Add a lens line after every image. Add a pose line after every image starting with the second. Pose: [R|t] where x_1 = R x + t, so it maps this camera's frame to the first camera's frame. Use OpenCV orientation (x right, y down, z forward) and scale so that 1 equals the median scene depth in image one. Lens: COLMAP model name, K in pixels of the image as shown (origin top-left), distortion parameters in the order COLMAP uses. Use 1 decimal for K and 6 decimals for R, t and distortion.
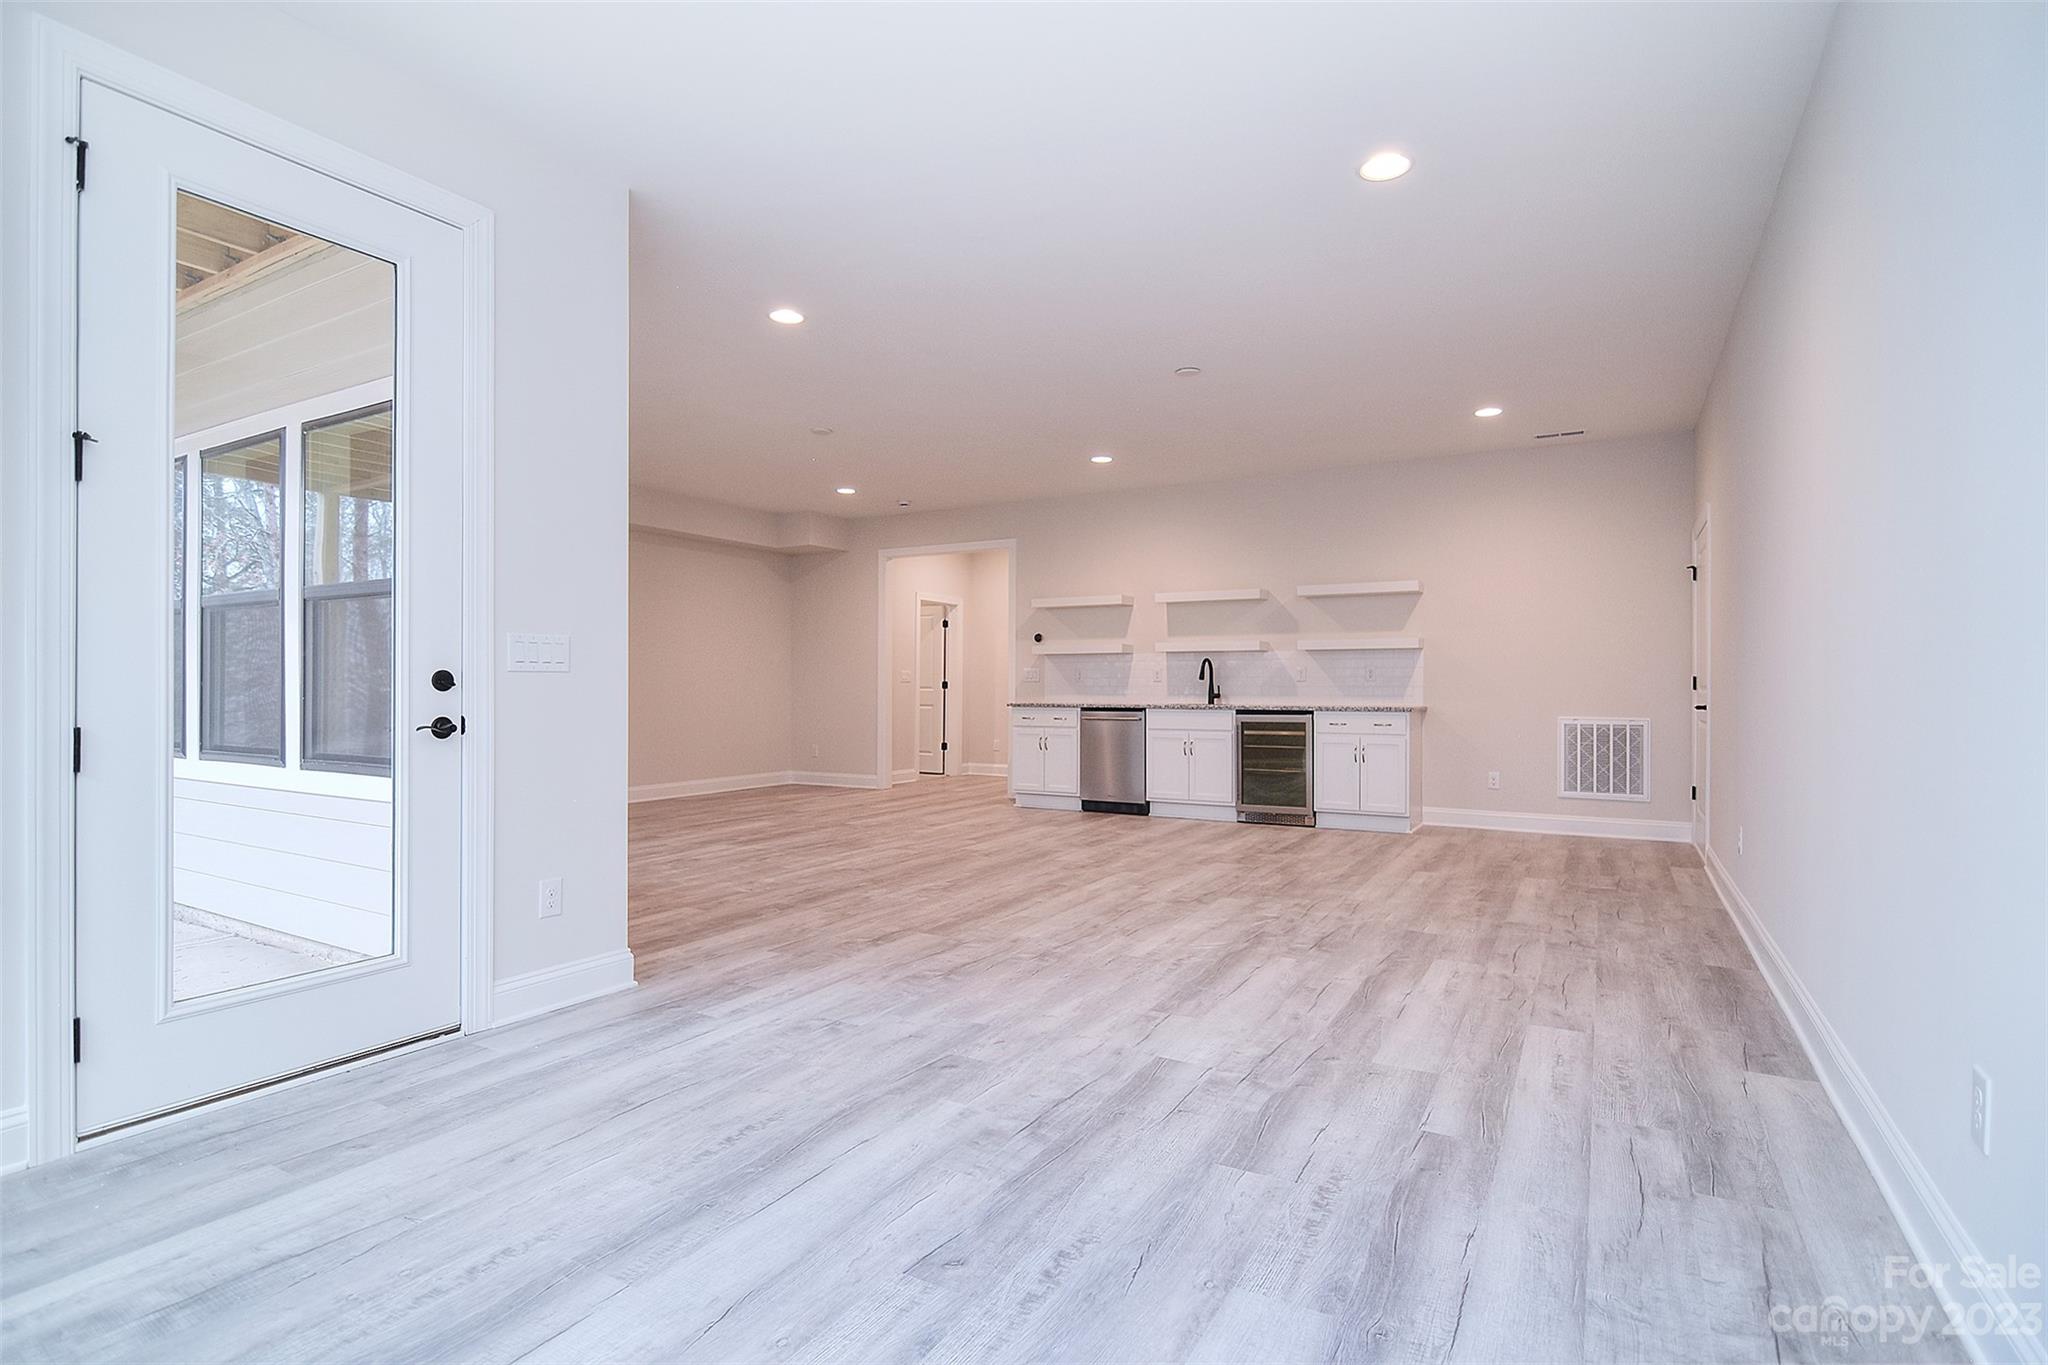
lens RADIAL K [[998.7, 0, 1019.2], [0, 998.7, 679.9], [0, 0, 1]] dist [-0.011497, -0.008438]
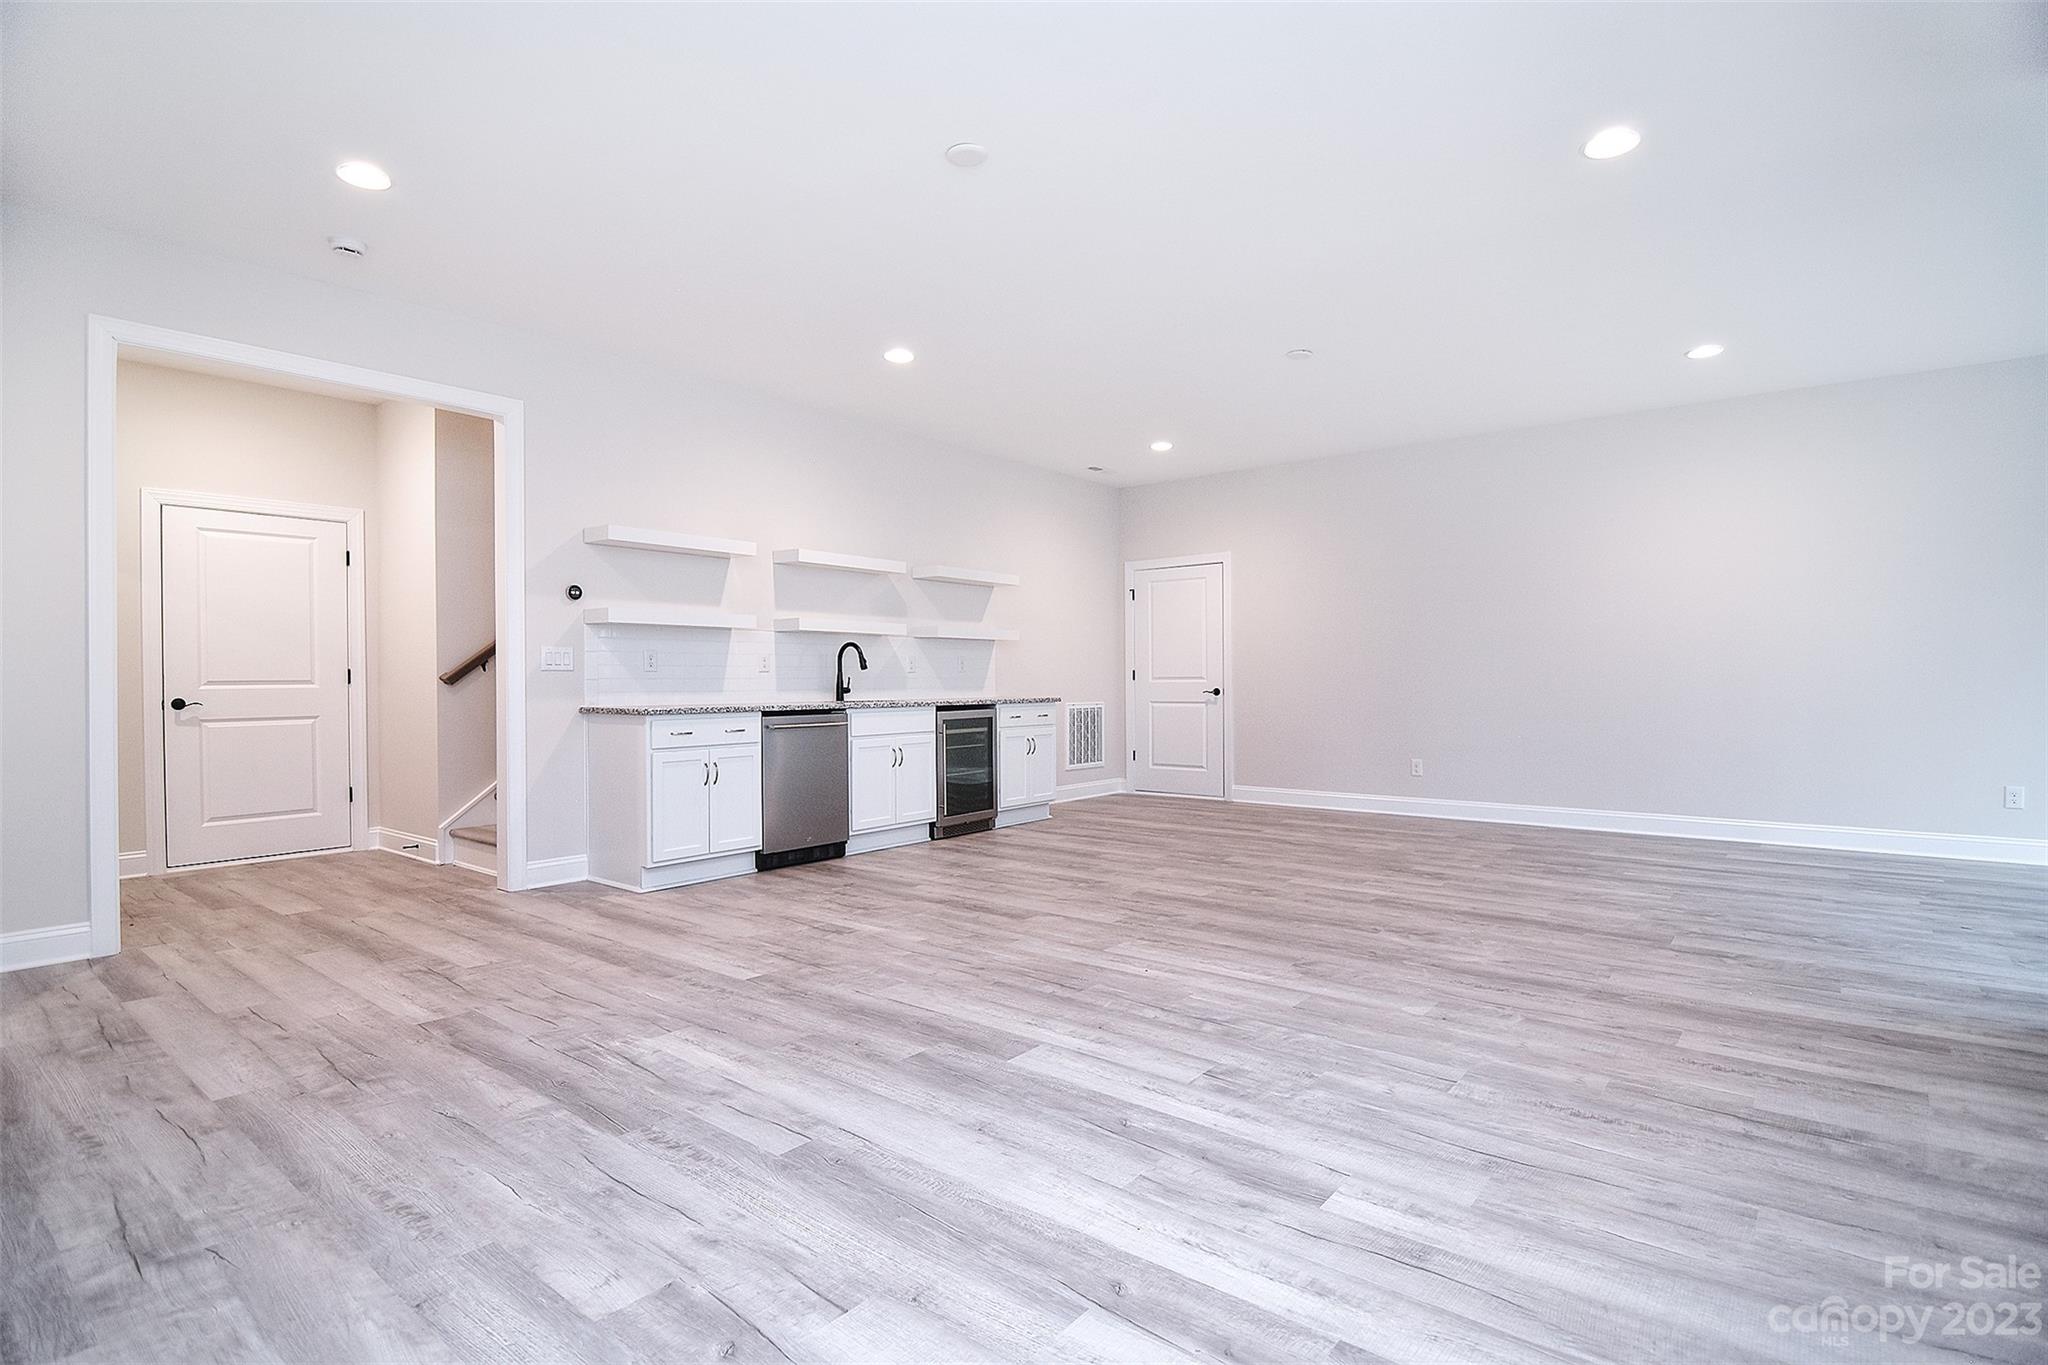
lens RADIAL K [[998.7, 0, 1019.5], [0, 998.7, 683.4], [0, 0, 1]] dist [-0.011497, -0.008438]
pose [[0.142254, -0.002081, 0.989828, -0.591074], [0.001474, 0.999997, 0.001891, 0.009634], [-0.989829, 0.001190, 0.142257, 0.799881]]
